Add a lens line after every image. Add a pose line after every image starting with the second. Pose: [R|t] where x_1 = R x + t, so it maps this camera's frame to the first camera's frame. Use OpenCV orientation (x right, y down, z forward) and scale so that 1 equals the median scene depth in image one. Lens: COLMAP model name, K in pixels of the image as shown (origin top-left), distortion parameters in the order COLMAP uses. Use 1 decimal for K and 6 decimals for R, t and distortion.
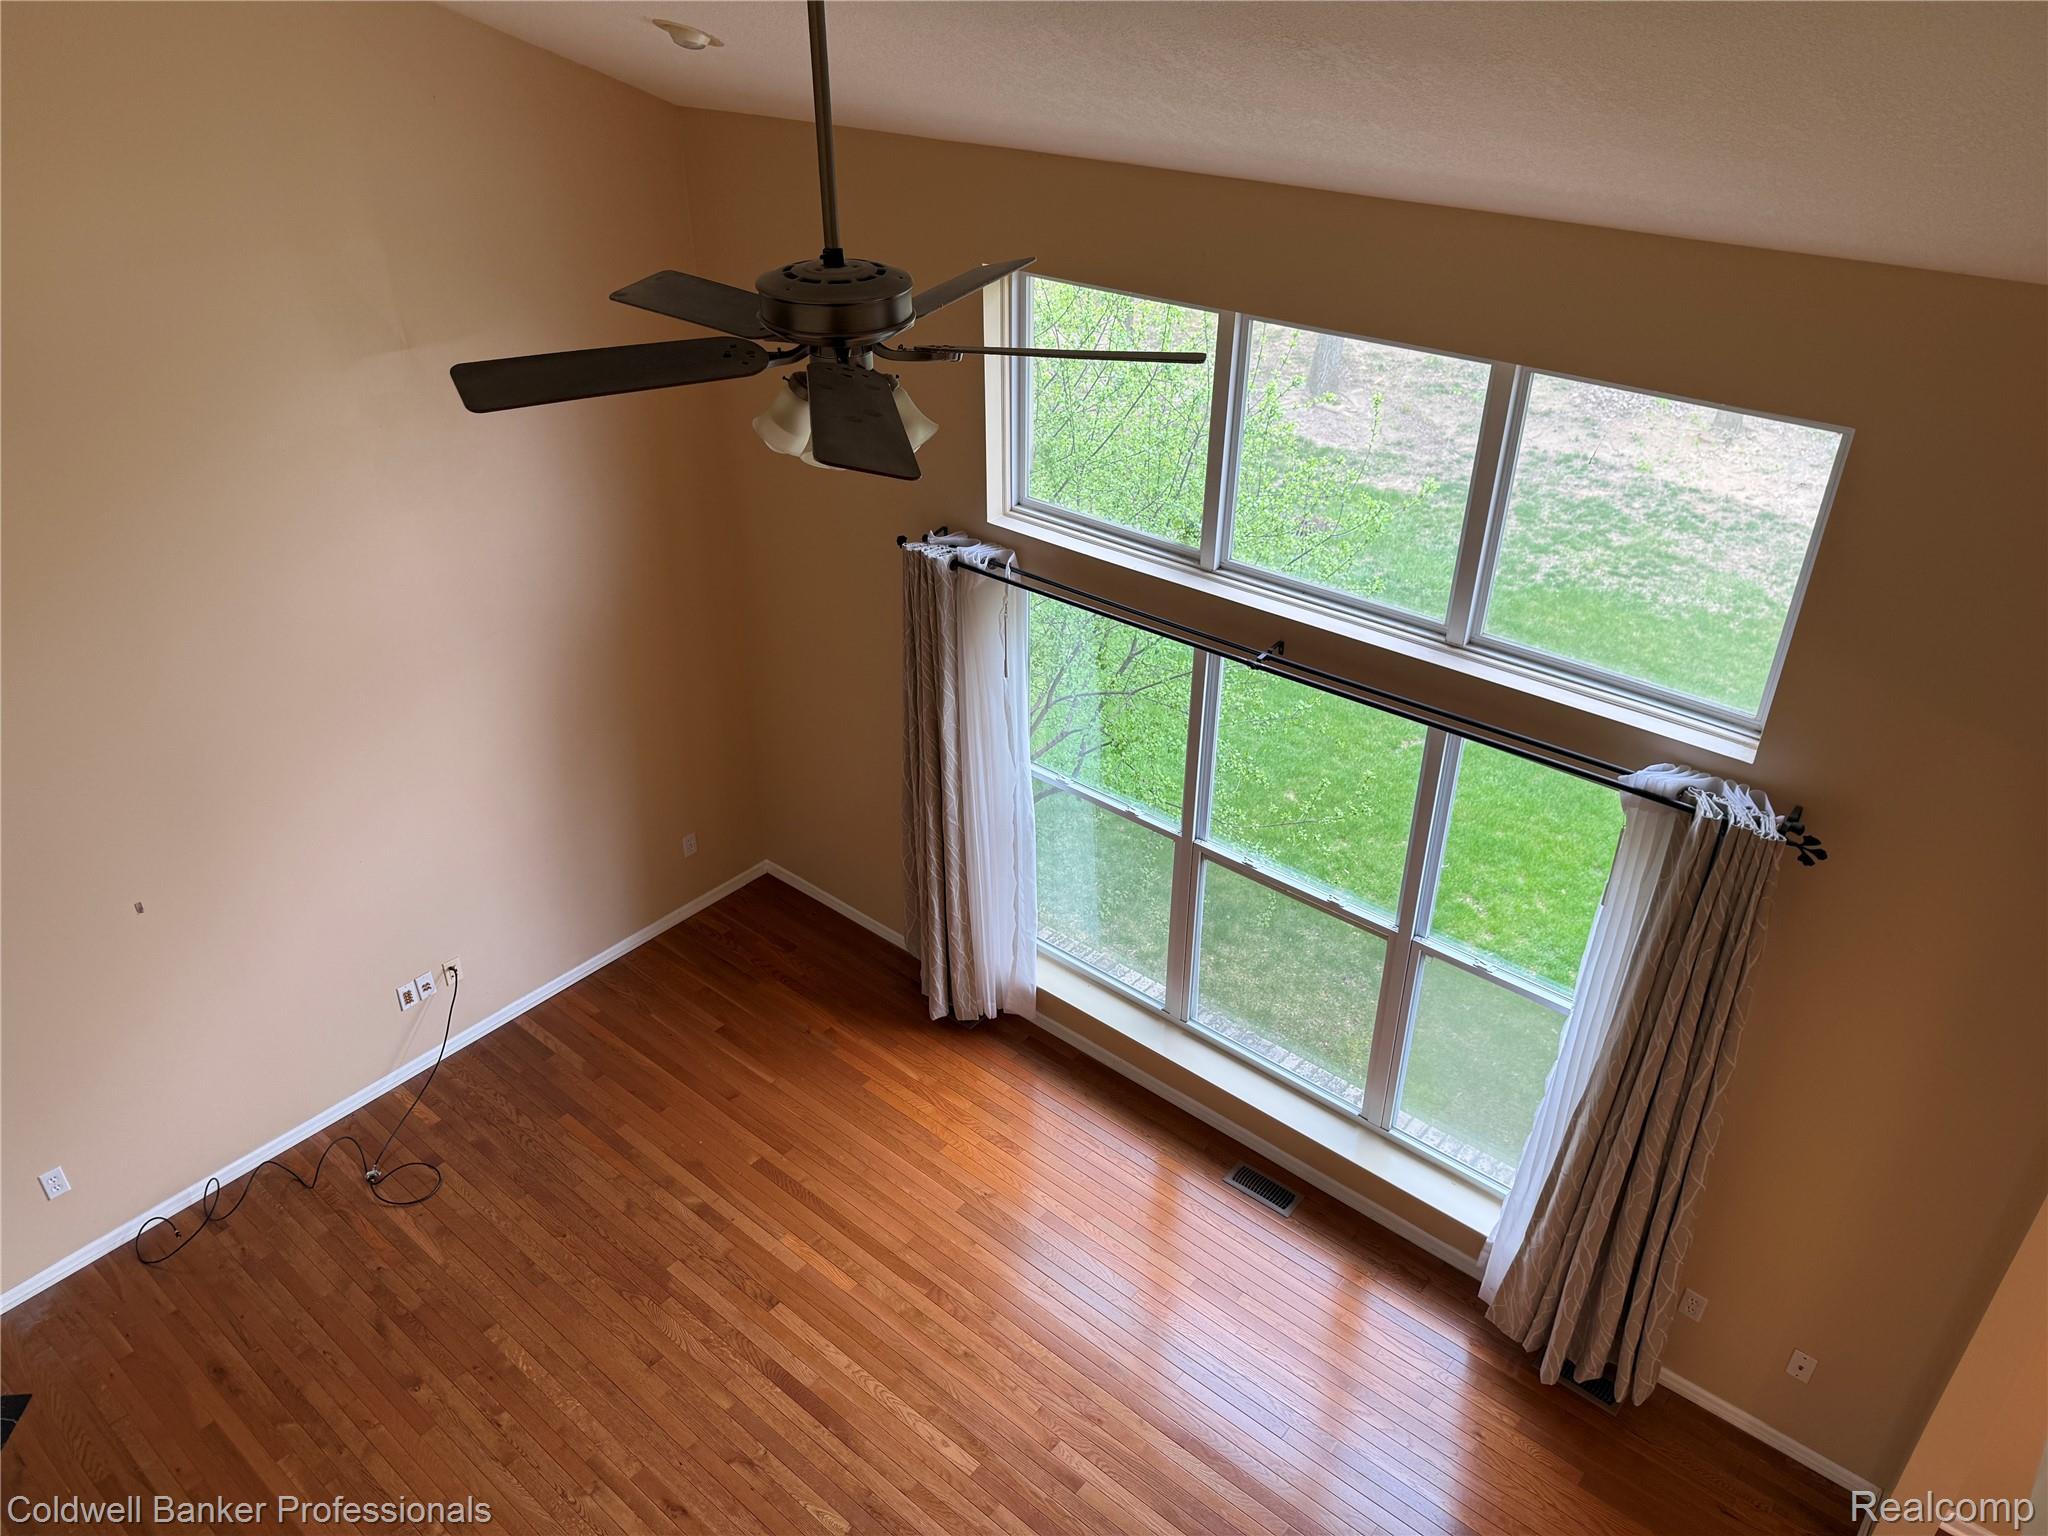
lens RADIAL K [[1444.5, 0, 1009.1], [0, 1444.5, 761.8], [0, 0, 1]] dist [-0.003930, -0.006338]
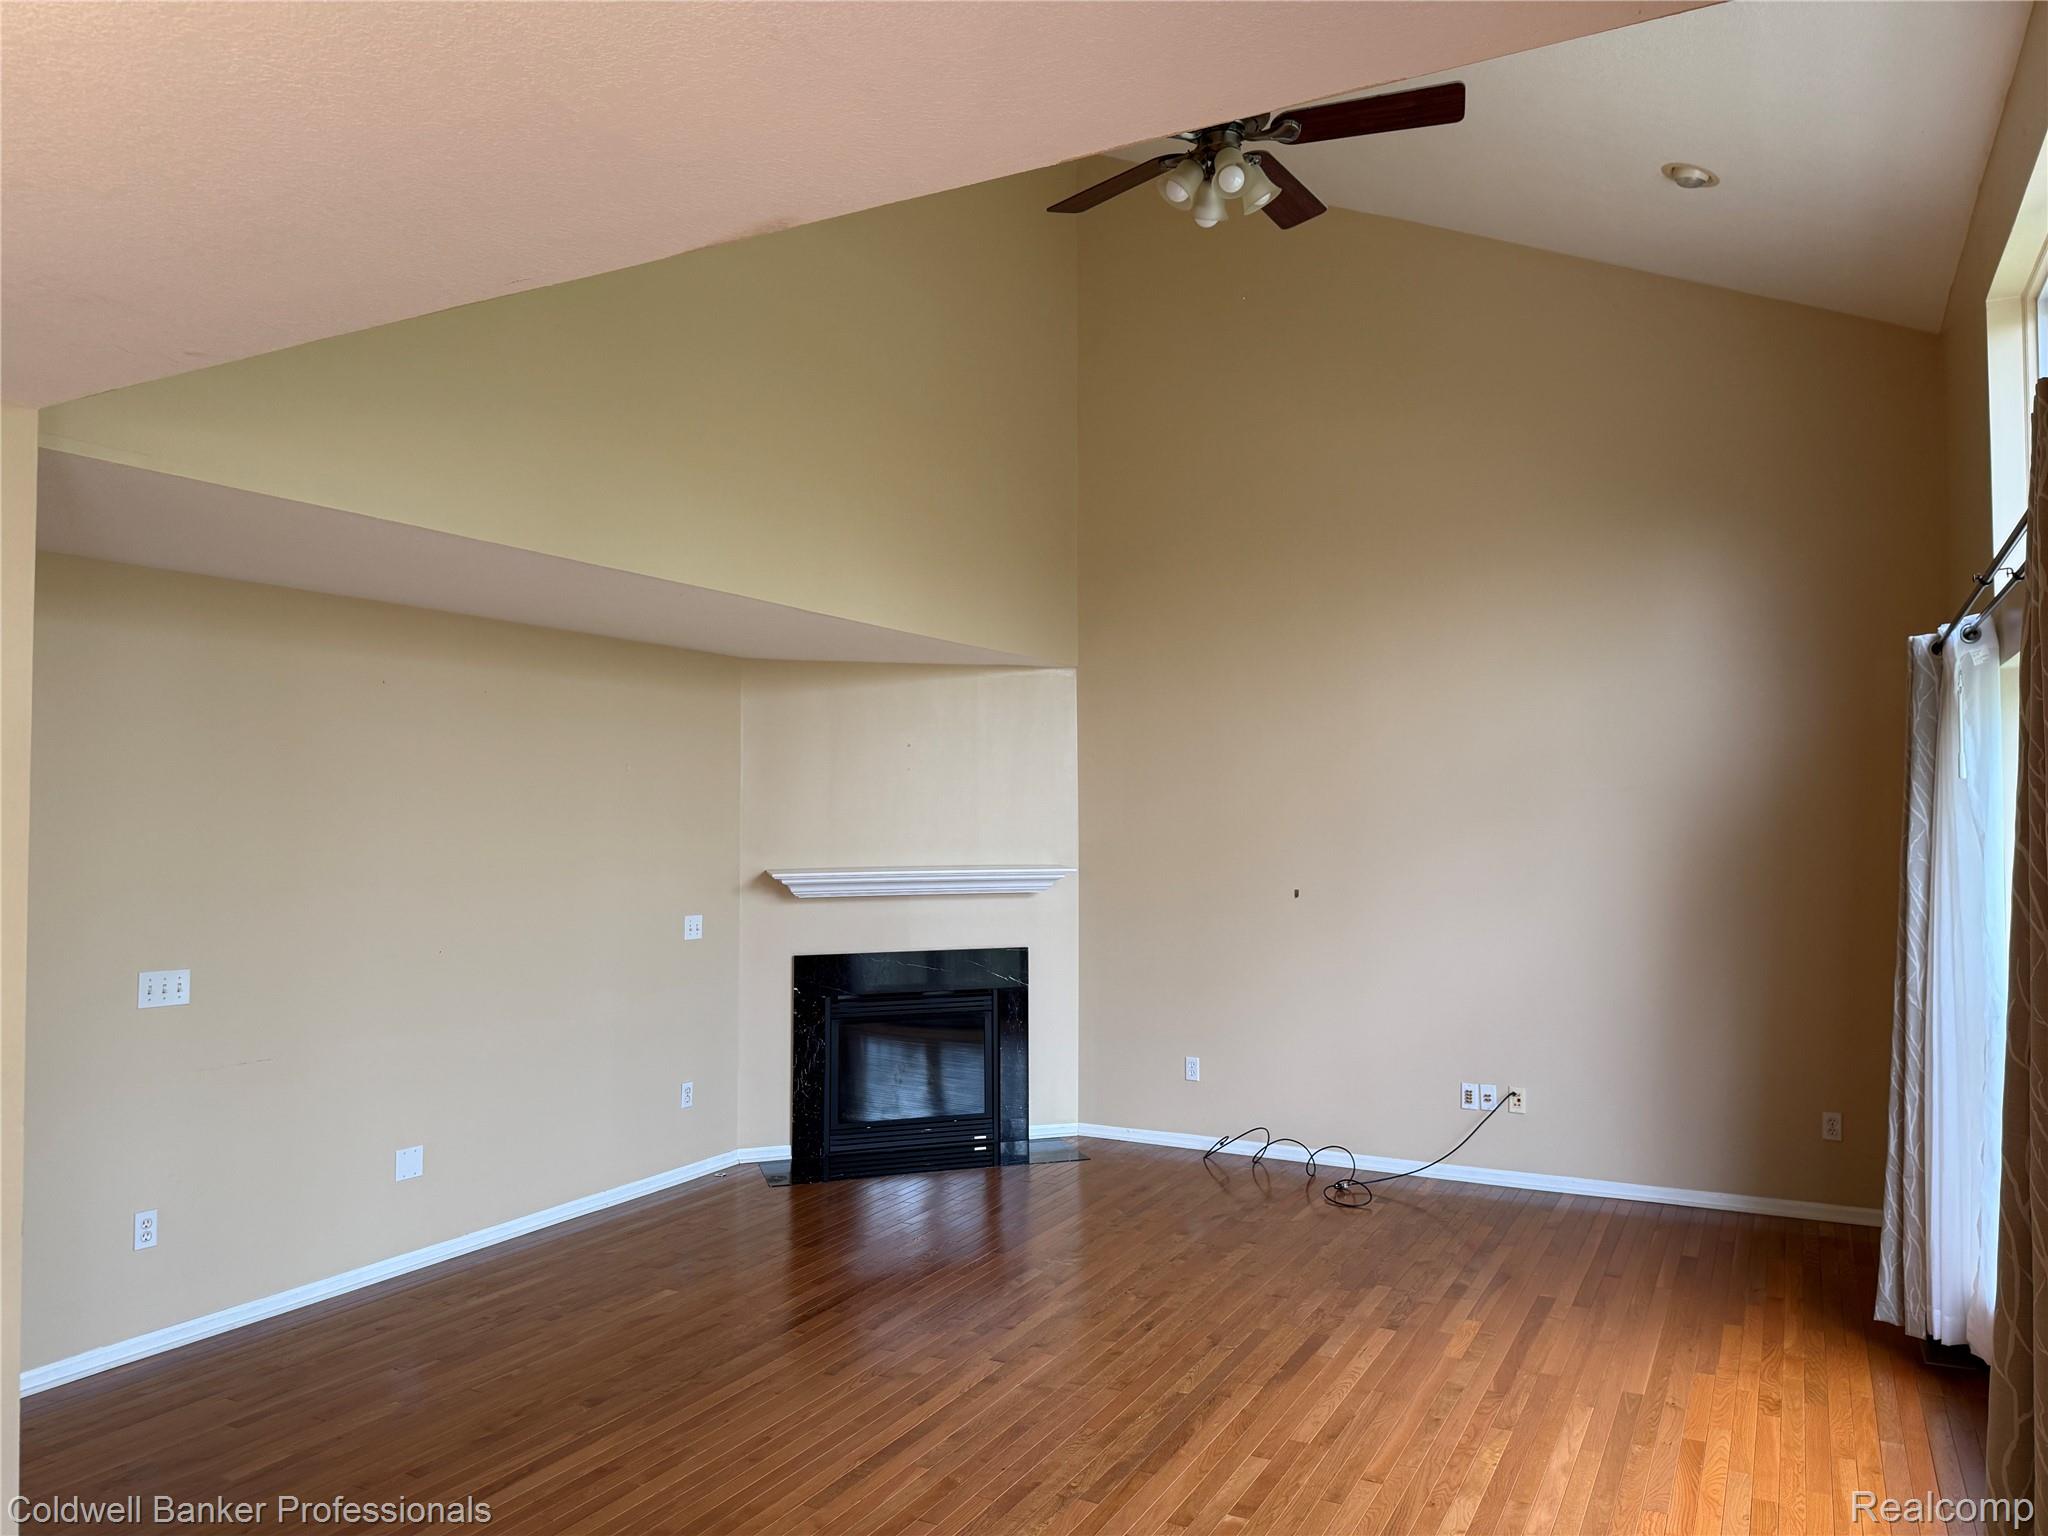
lens RADIAL K [[1444.5, 0, 1004.5], [0, 1444.5, 778.2], [0, 0, 1]] dist [-0.003930, -0.006338]
pose [[0.204907, -0.016151, -0.978648, 0.663087], [-0.505576, 0.854403, -0.119957, 0.296972], [0.838097, 0.519361, 0.166907, 0.436452]]
